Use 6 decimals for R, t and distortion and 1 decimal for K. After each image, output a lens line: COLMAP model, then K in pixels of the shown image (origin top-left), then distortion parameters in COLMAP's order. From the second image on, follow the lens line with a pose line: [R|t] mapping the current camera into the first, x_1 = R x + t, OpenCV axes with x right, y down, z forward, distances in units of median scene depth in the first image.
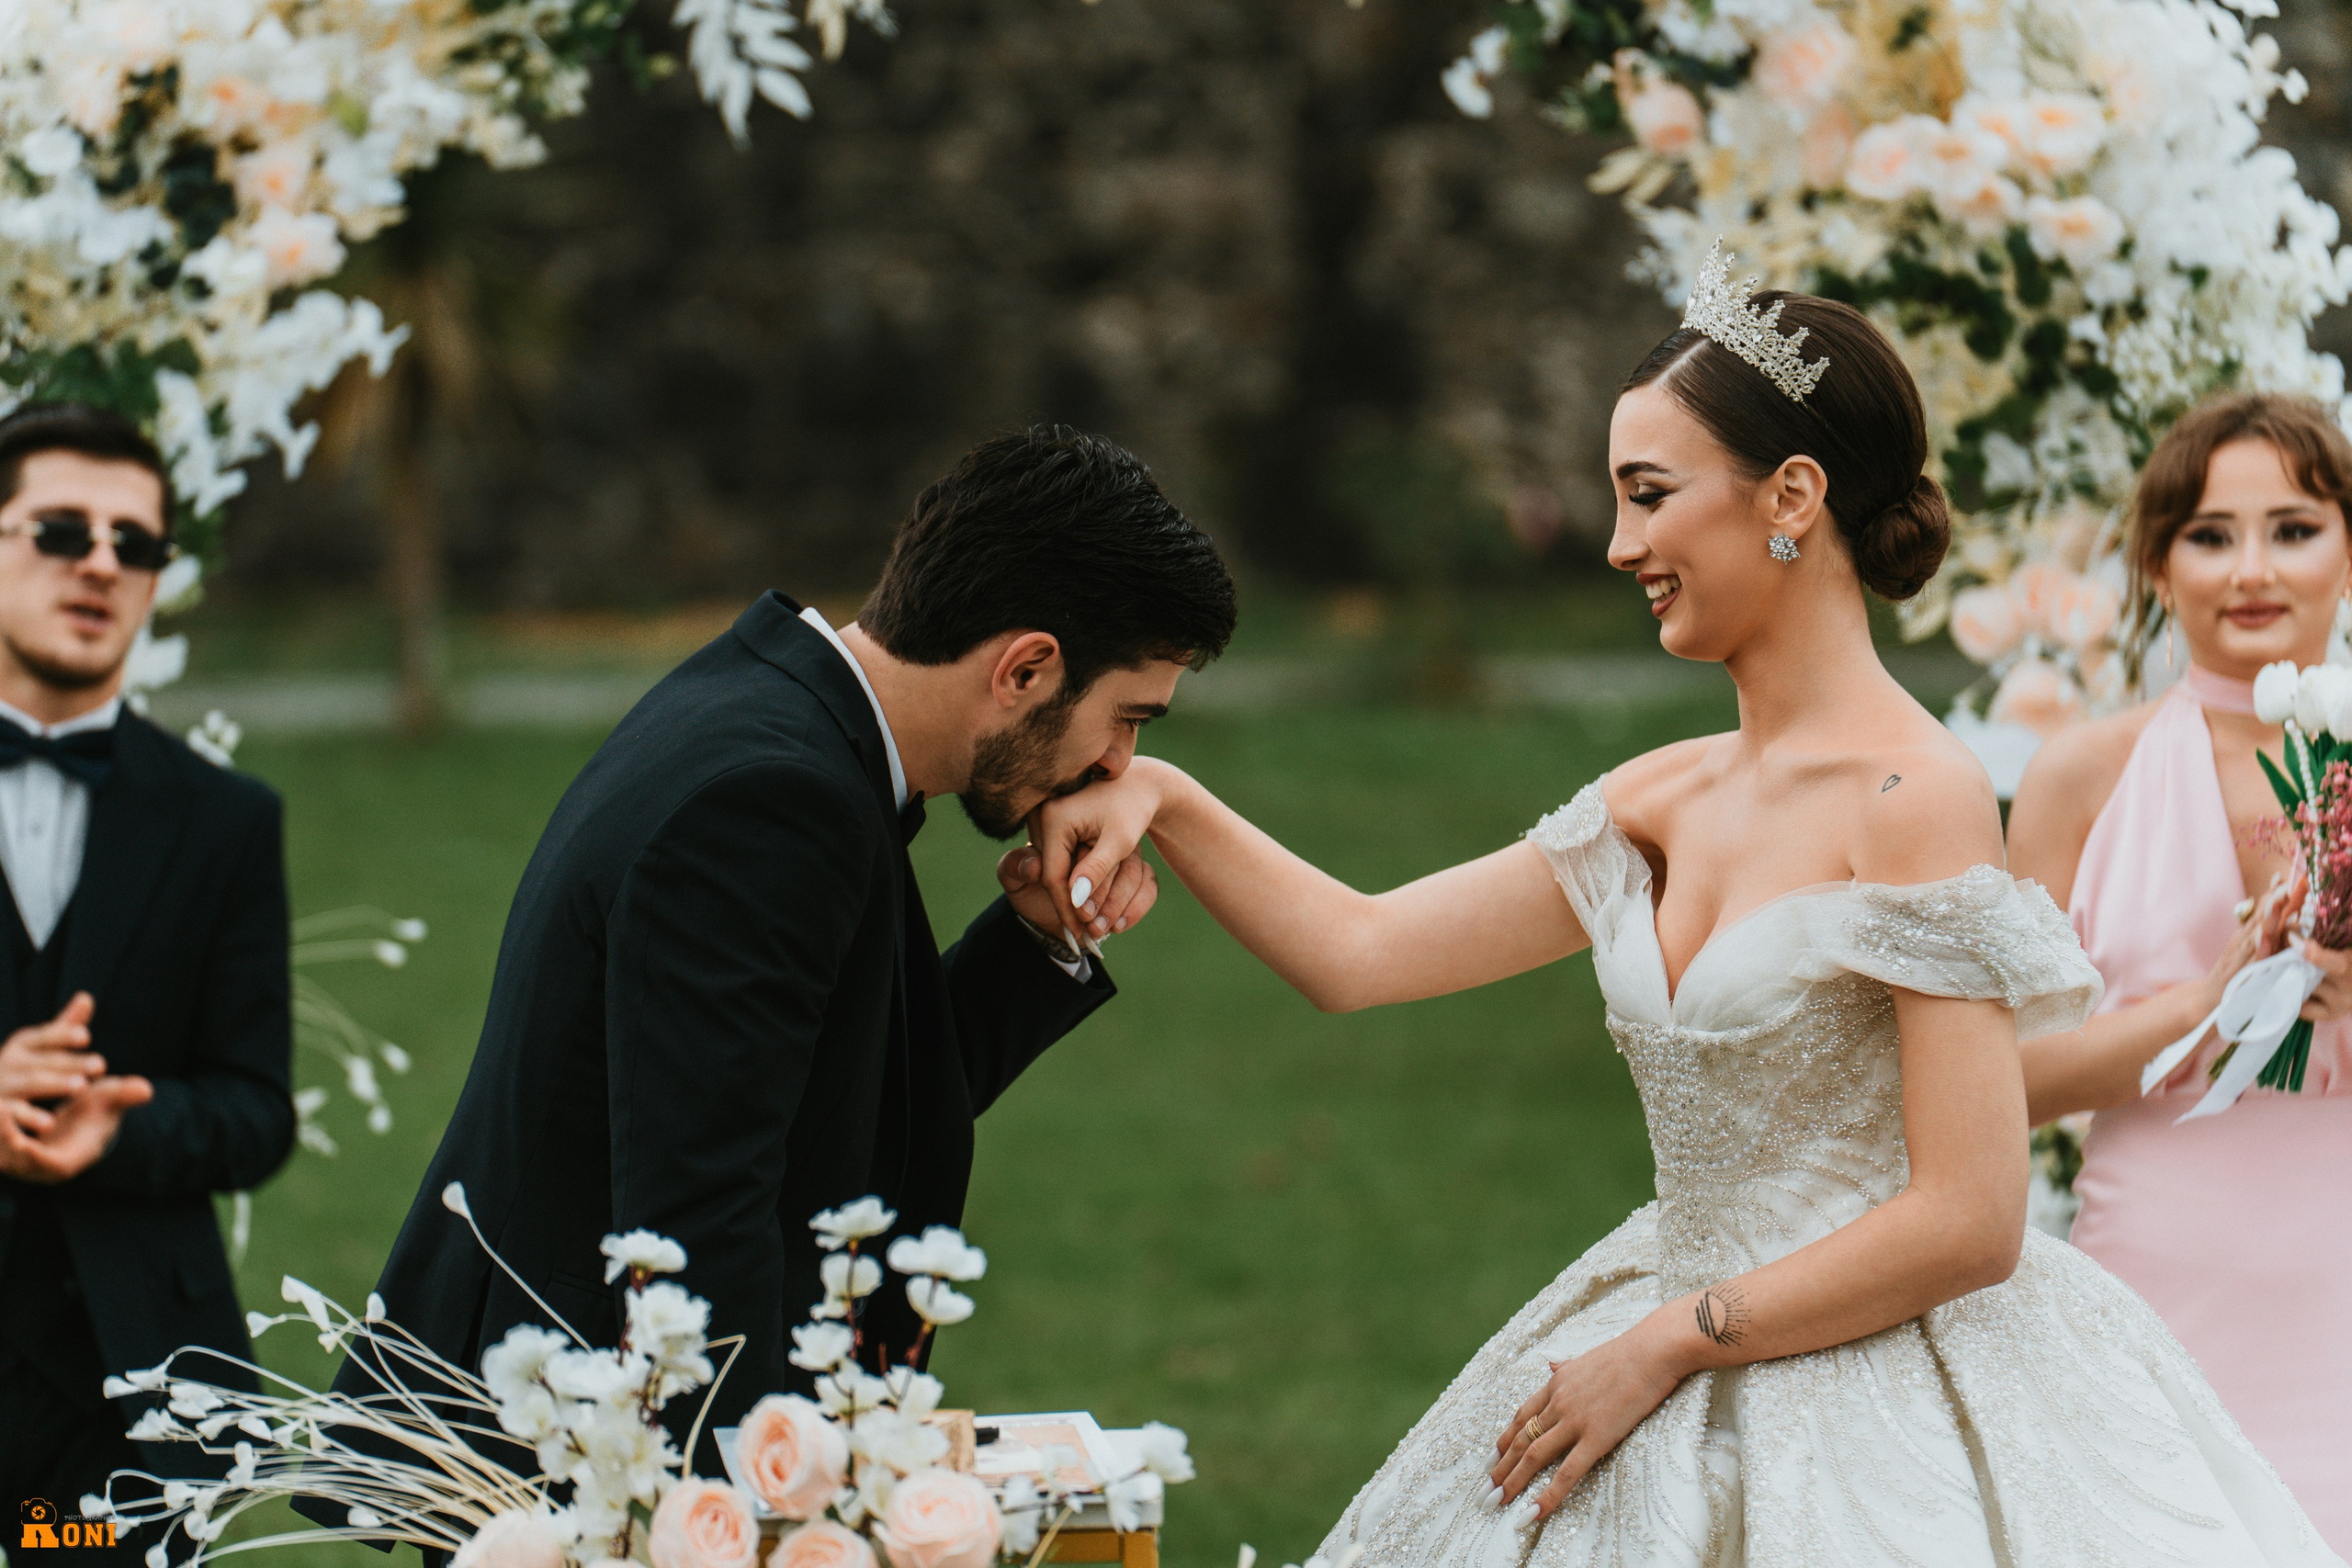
lens RADIAL K [[5648.3, 0, 1166.3], [0, 5648.3, 806.2], [0, 0, 1]] dist [0.109935, 0.000000]
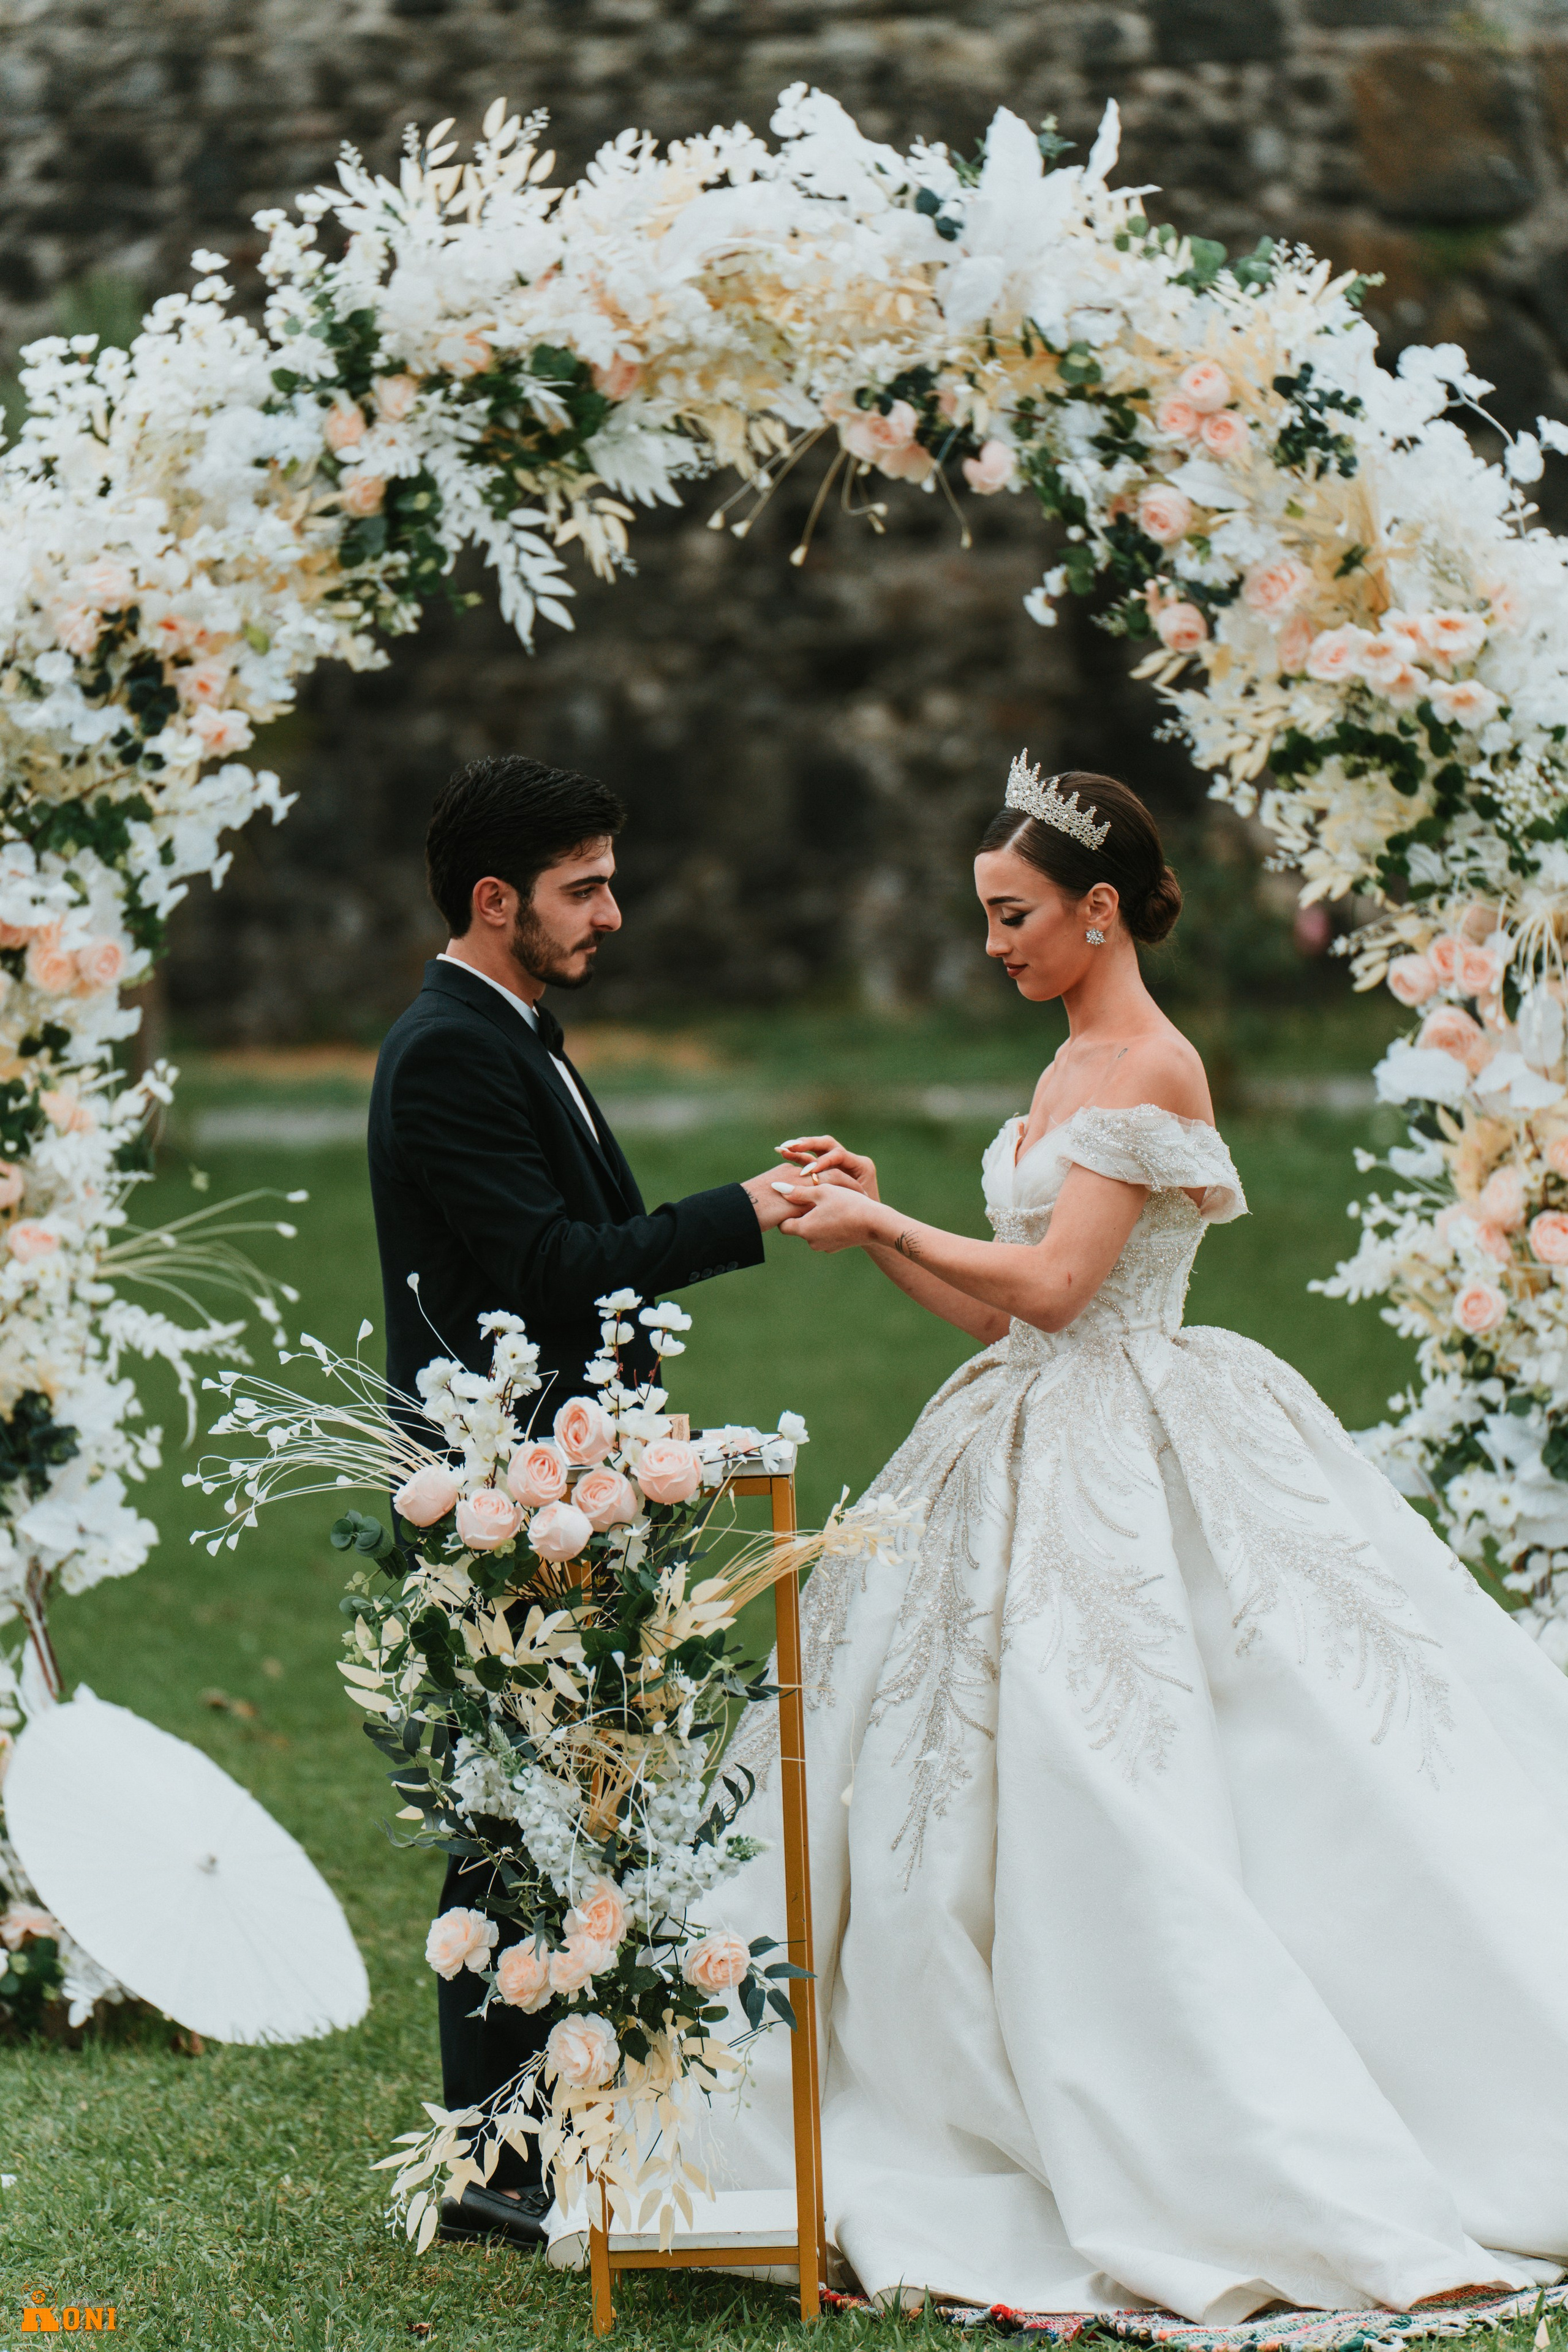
lens RADIAL K [[11453.1, 0, 770.3], [0, 11453.1, 1160.9], [0, 0, 1]] dist [-0.216699, 0.000000]
pose [[0.999232, -0.011837, -0.037365, 0.091865], [0.010592, 0.999388, -0.033341, 0.107217], [0.037736, 0.032920, 0.998745, -1.870298]]
